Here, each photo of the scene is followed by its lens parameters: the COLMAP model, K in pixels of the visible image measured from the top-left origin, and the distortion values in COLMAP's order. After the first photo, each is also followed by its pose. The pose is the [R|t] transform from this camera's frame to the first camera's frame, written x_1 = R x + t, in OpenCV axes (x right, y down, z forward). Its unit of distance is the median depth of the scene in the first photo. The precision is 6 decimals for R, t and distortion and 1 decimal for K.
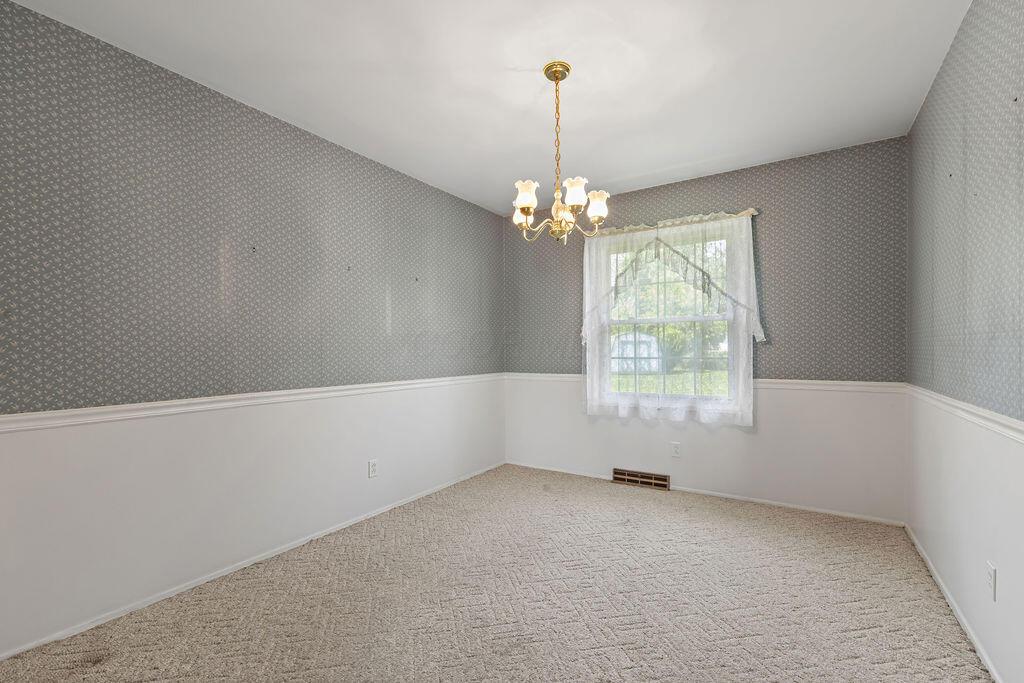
lens RADIAL K [[439.5, 0, 512.2], [0, 439.5, 357.7], [0, 0, 1]] dist [0.000682, -0.000081]
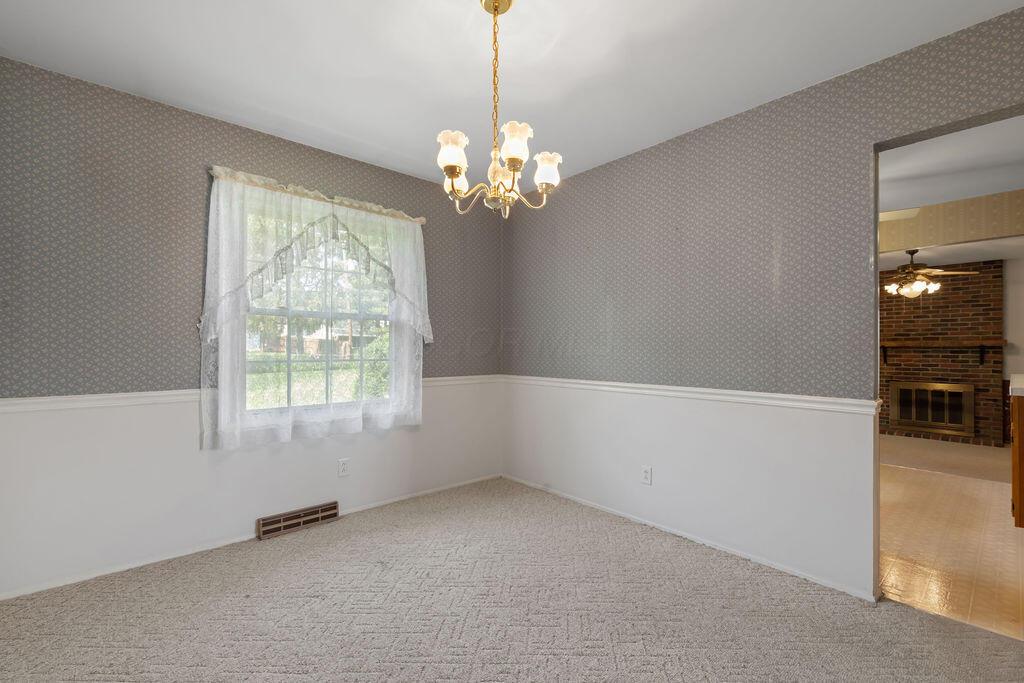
lens RADIAL K [[458.0, 0, 513.4], [0, 458.0, 345.7], [0, 0, 1]] dist [0.001402, -0.000036]
pose [[0.241605, 0.011115, 0.970311, -0.441314], [0.011849, 0.999826, -0.014404, -0.011105], [-0.970302, 0.014977, 0.241432, 0.492404]]
